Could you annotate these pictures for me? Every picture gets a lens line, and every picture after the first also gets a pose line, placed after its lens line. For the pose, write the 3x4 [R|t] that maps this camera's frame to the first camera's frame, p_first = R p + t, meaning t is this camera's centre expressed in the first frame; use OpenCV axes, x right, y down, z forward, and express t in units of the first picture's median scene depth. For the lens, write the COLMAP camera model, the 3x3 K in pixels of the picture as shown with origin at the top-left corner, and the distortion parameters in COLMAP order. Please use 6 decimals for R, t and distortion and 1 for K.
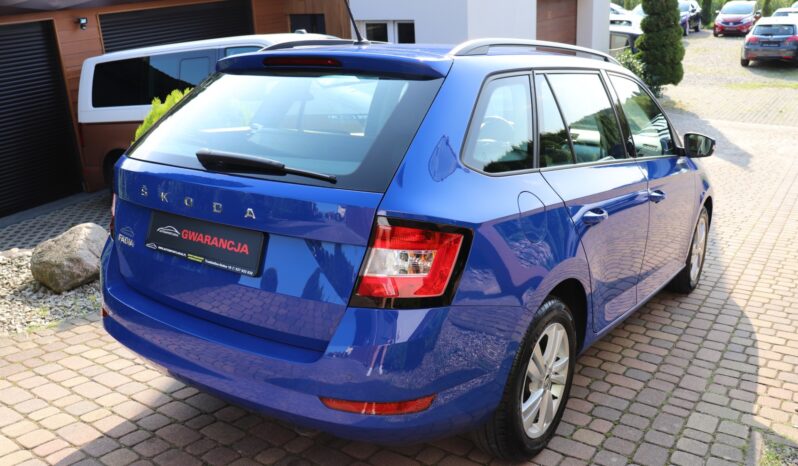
lens RADIAL K [[680.6, 0, 399.5], [0, 680.6, 234.1], [0, 0, 1]] dist [-0.100454, 0.038263]
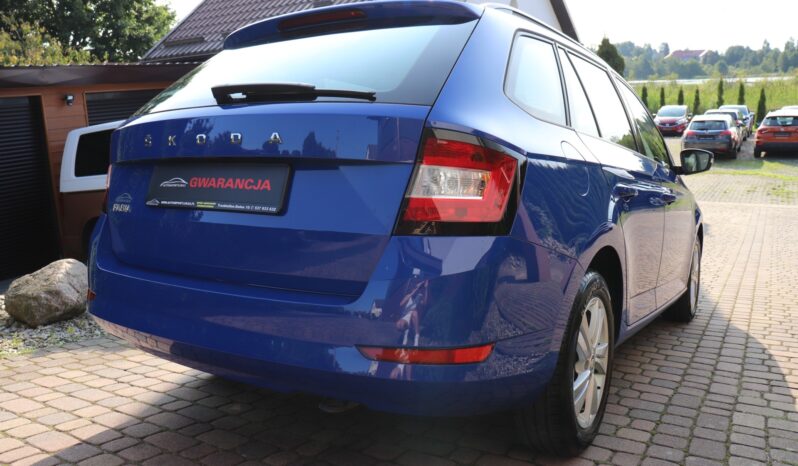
lens RADIAL K [[646.6, 0, 395.3], [0, 646.6, 231.1], [0, 0, 1]] dist [-0.123726, 0.077191]
pose [[0.998597, -0.009277, 0.052127, -0.071573], [0.017323, 0.987592, -0.156083, 0.143330], [-0.050032, 0.156767, 0.986368, 0.124353]]
